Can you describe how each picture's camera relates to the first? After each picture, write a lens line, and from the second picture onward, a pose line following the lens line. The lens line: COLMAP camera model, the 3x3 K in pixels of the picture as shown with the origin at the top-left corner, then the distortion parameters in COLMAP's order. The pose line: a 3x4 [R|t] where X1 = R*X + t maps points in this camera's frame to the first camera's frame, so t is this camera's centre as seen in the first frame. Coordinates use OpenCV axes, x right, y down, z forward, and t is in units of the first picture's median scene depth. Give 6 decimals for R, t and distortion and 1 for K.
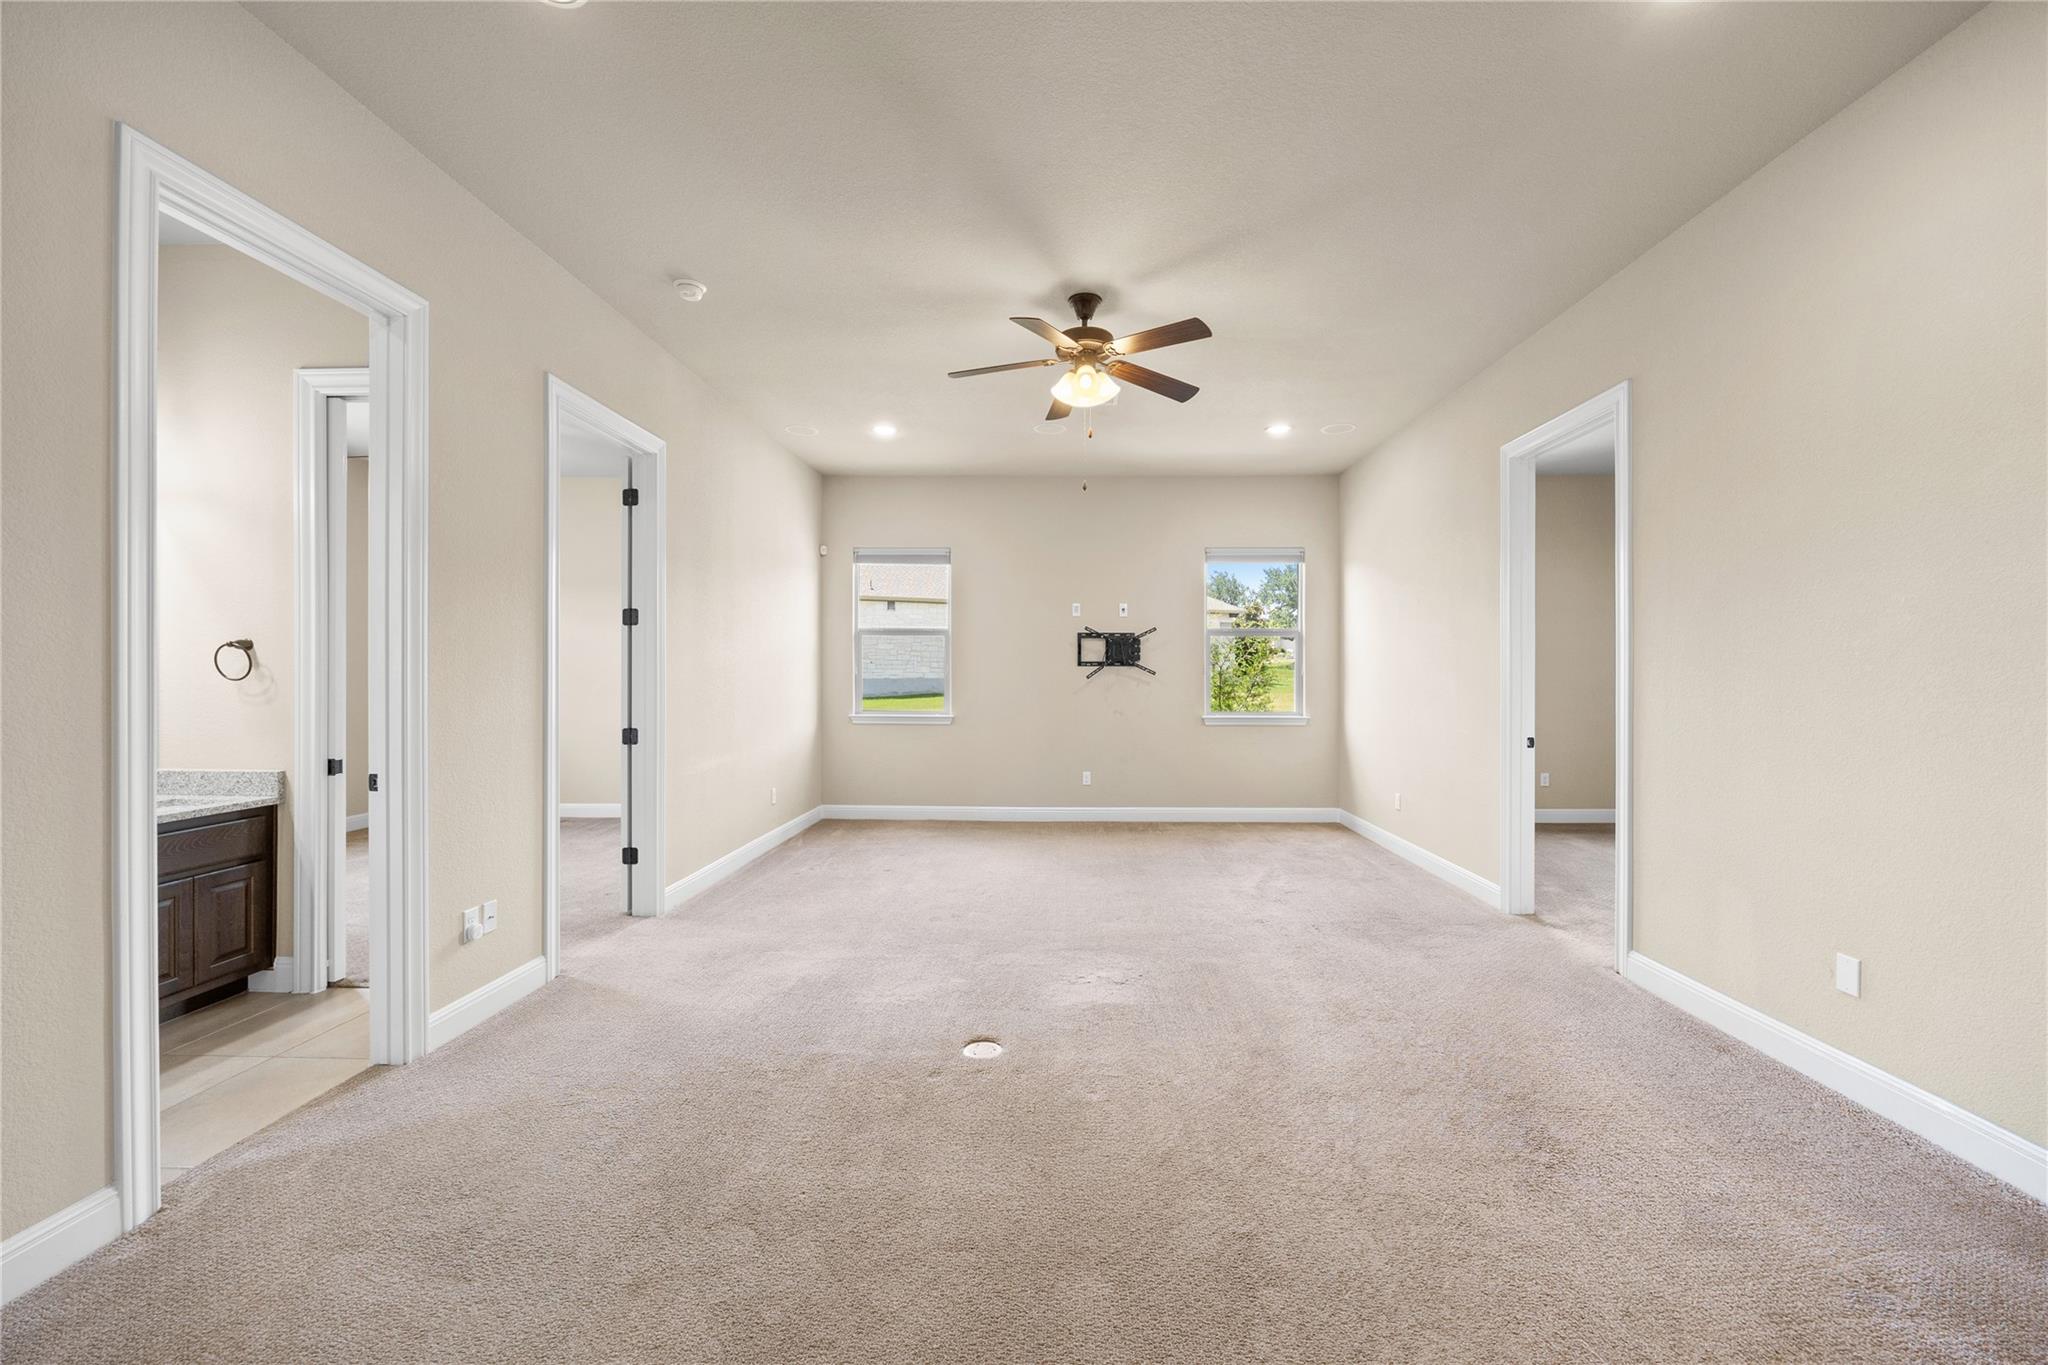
lens RADIAL K [[815.2, 0, 1025.1], [0, 815.2, 679.2], [0, 0, 1]] dist [0.000862, -0.000001]
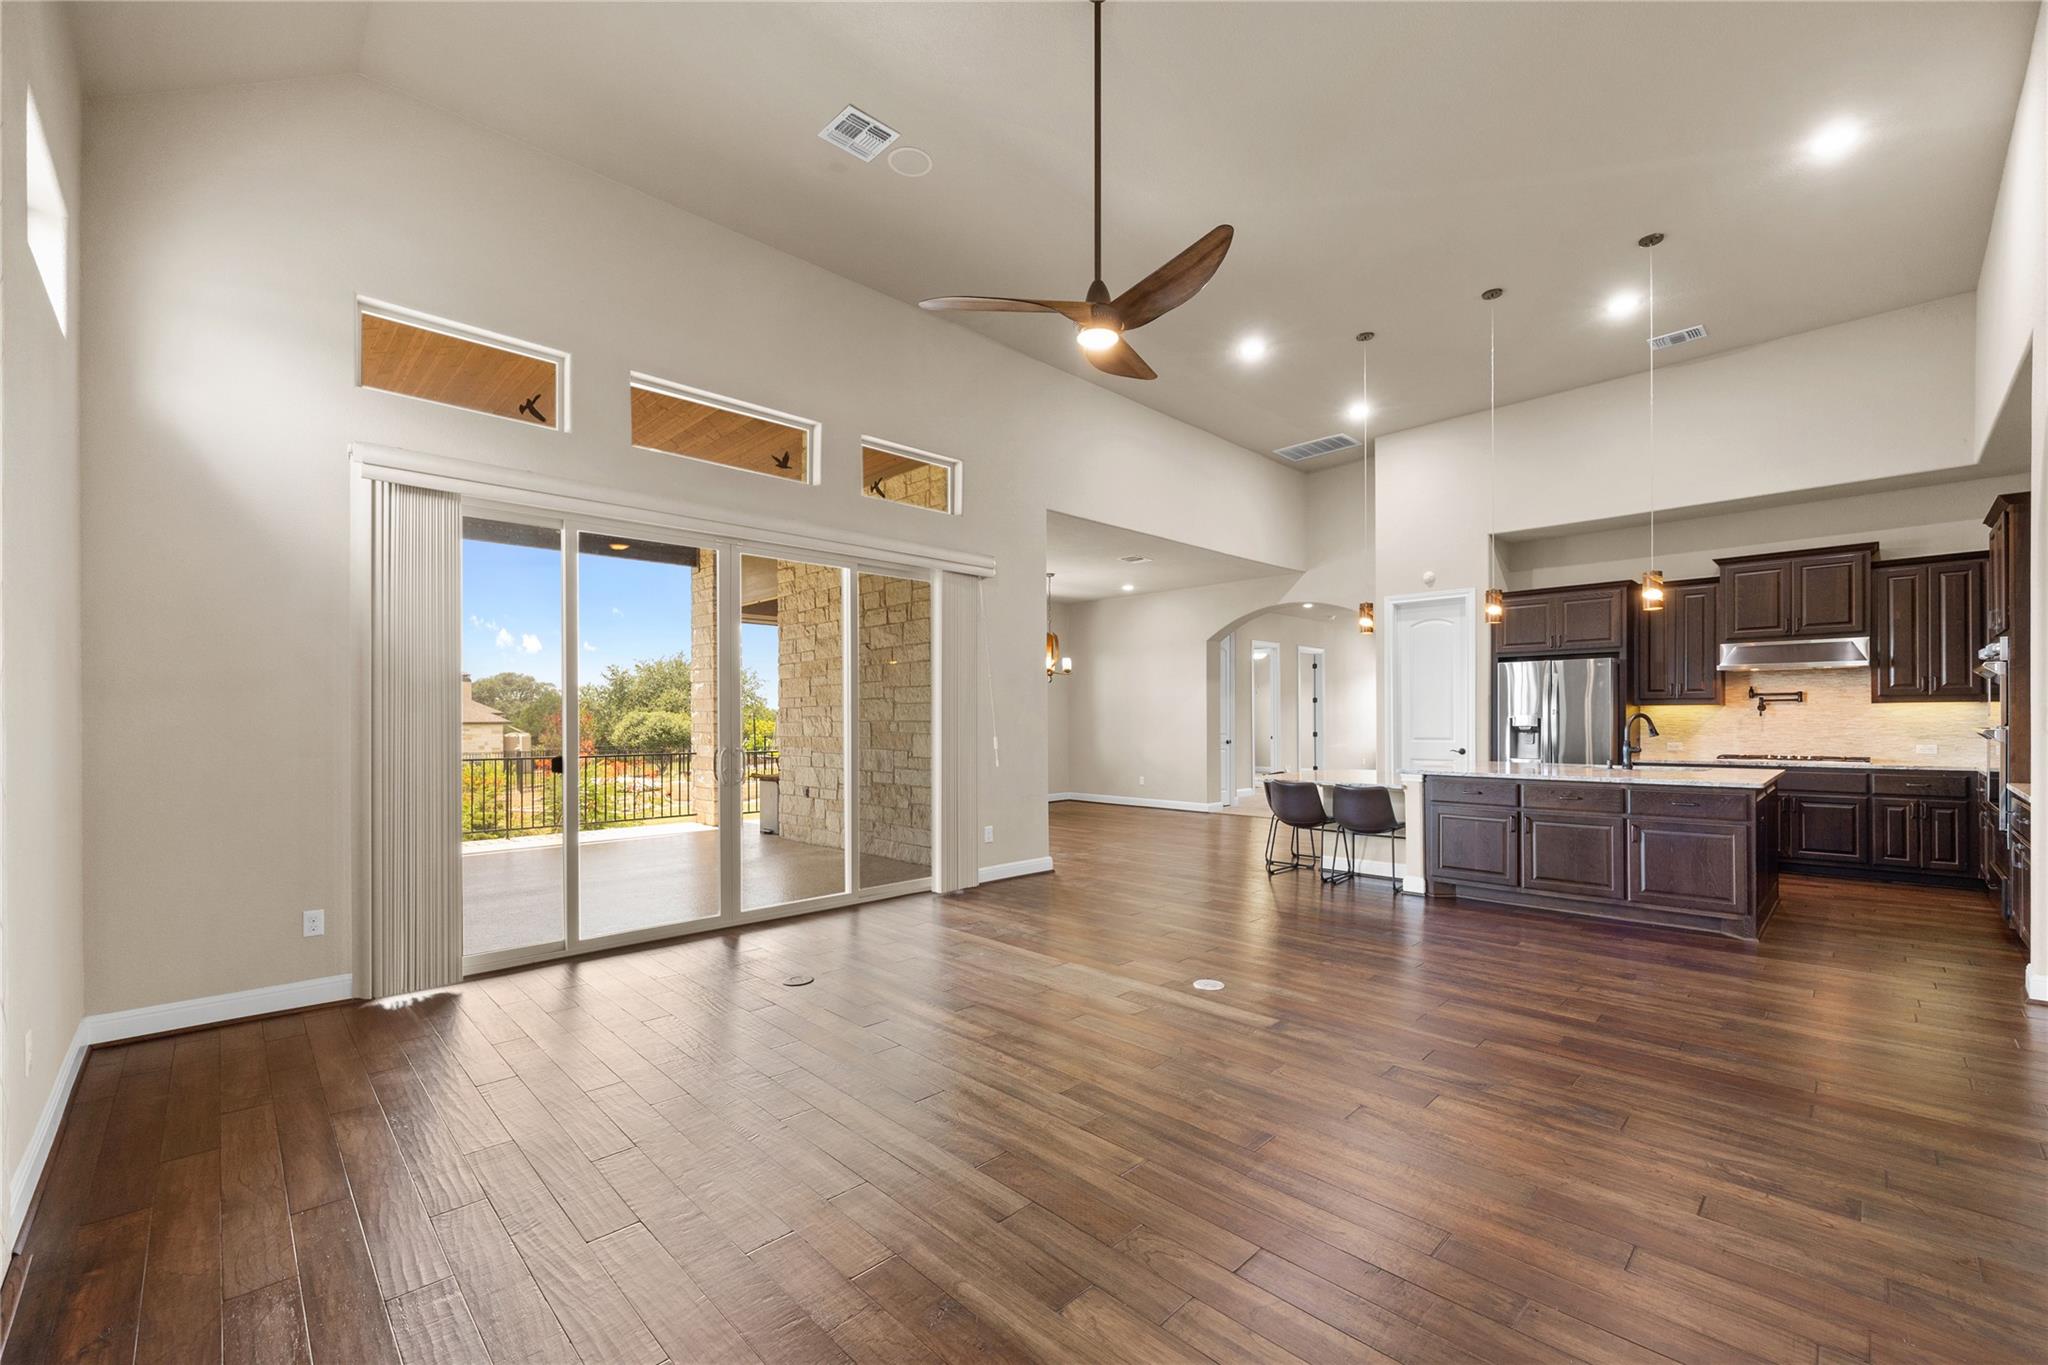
lens RADIAL K [[815.2, 0, 1016.2], [0, 815.2, 718.9], [0, 0, 1]] dist [0.000862, -0.000001]
pose [[0.718965, -0.006397, -0.695016, 0.649303], [0.005141, 0.999979, -0.003887, 0.006498], [0.695027, -0.000778, 0.718983, -1.523182]]
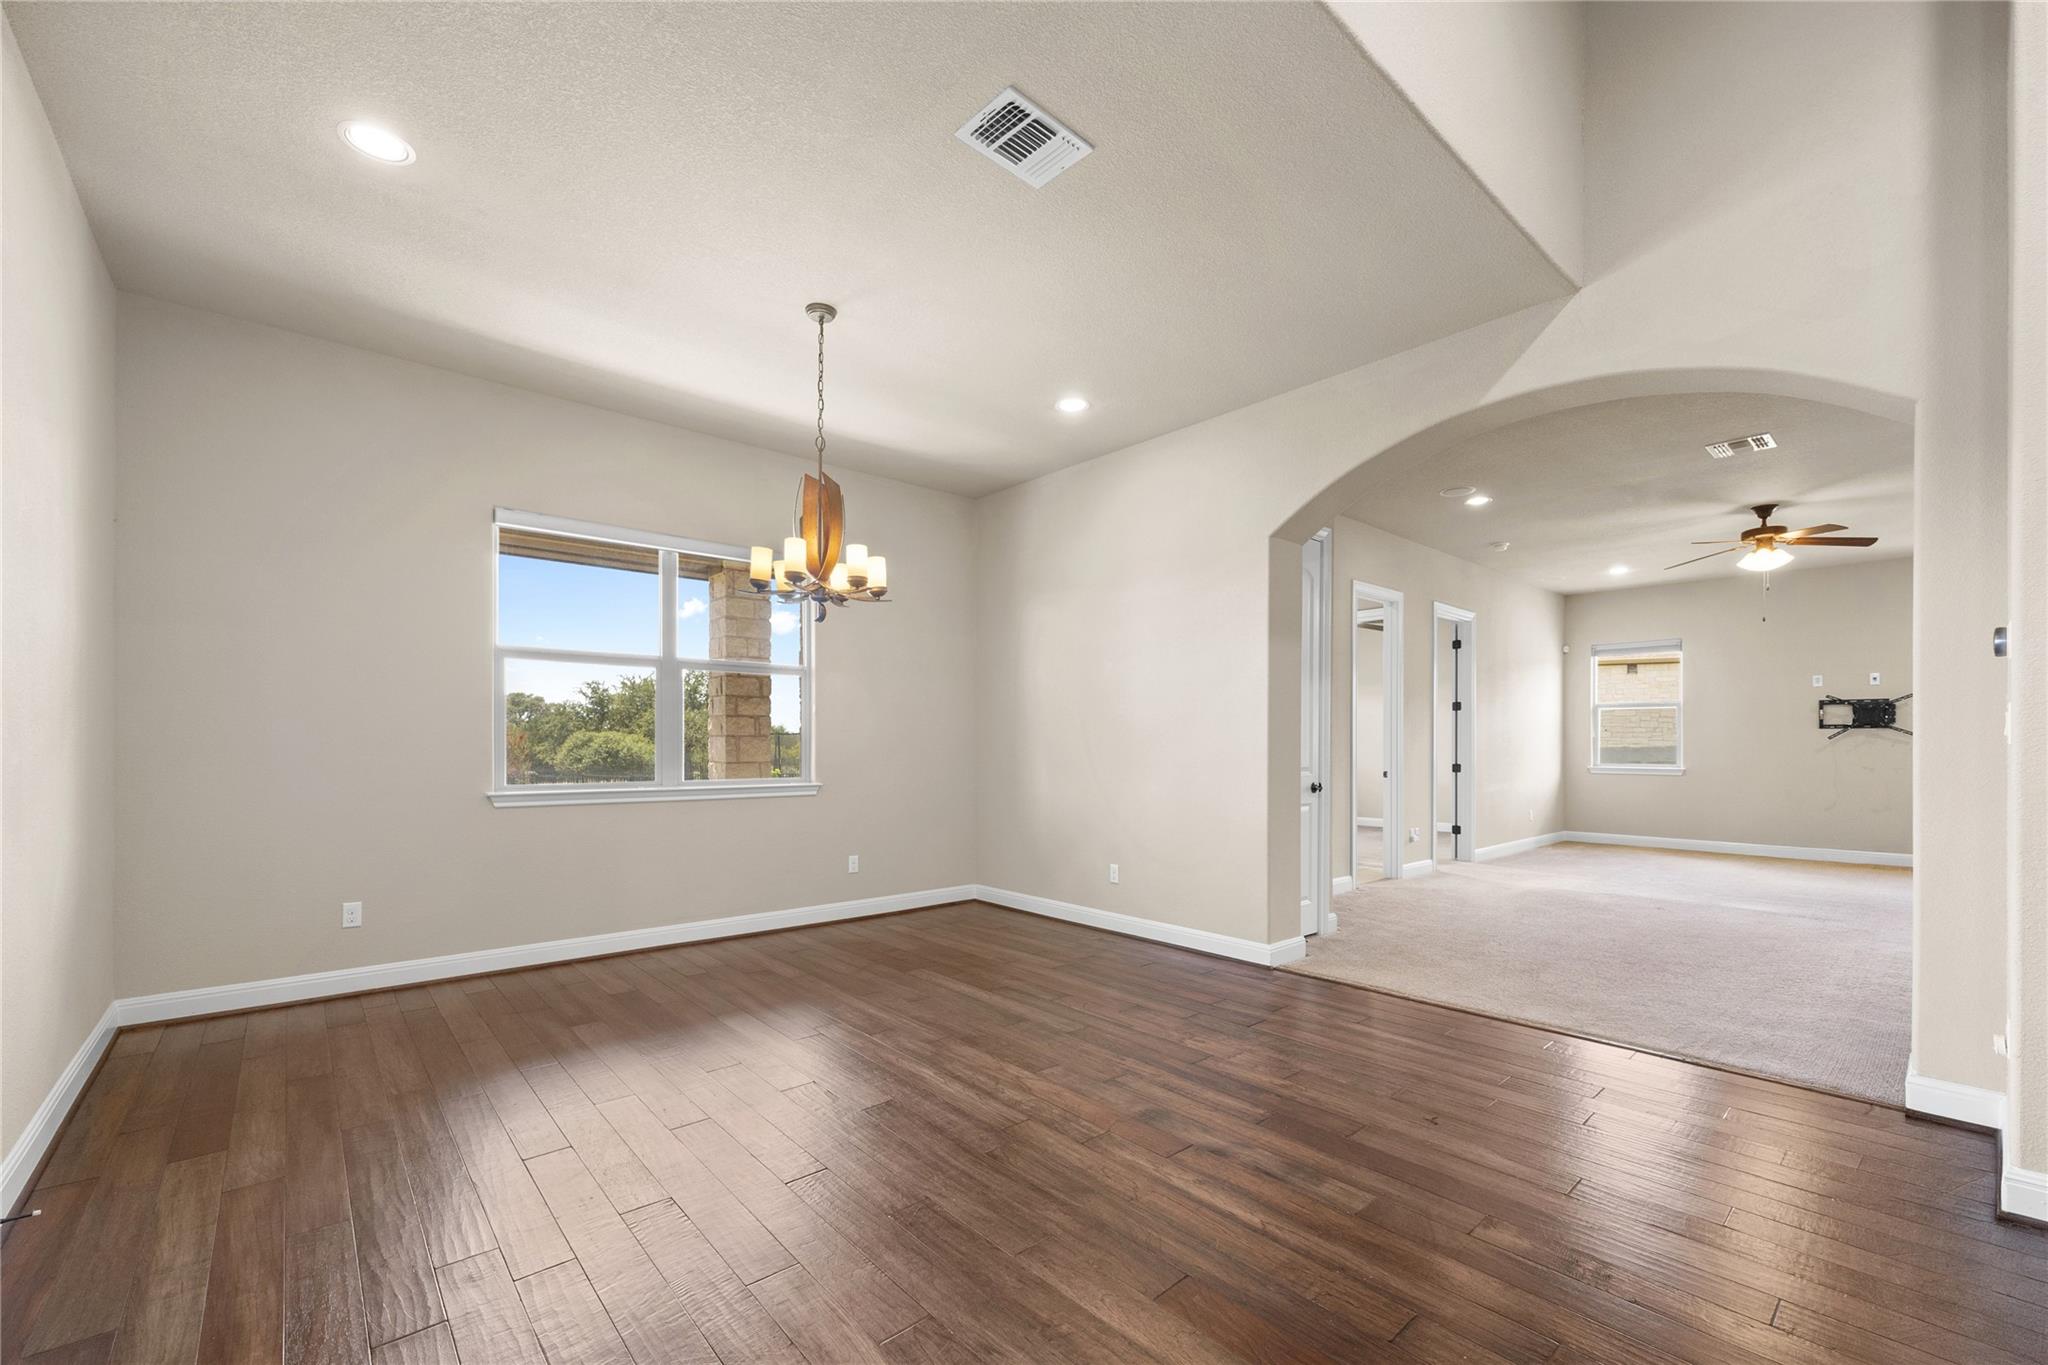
lens RADIAL K [[815.2, 0, 1019.7], [0, 815.2, 749.7], [0, 0, 1]] dist [0.000862, -0.000001]
pose [[0.690352, 0.003158, -0.723466, 0.126422], [-0.002534, 0.999995, 0.001947, 0.015892], [0.723469, 0.000489, 0.690357, -0.682832]]
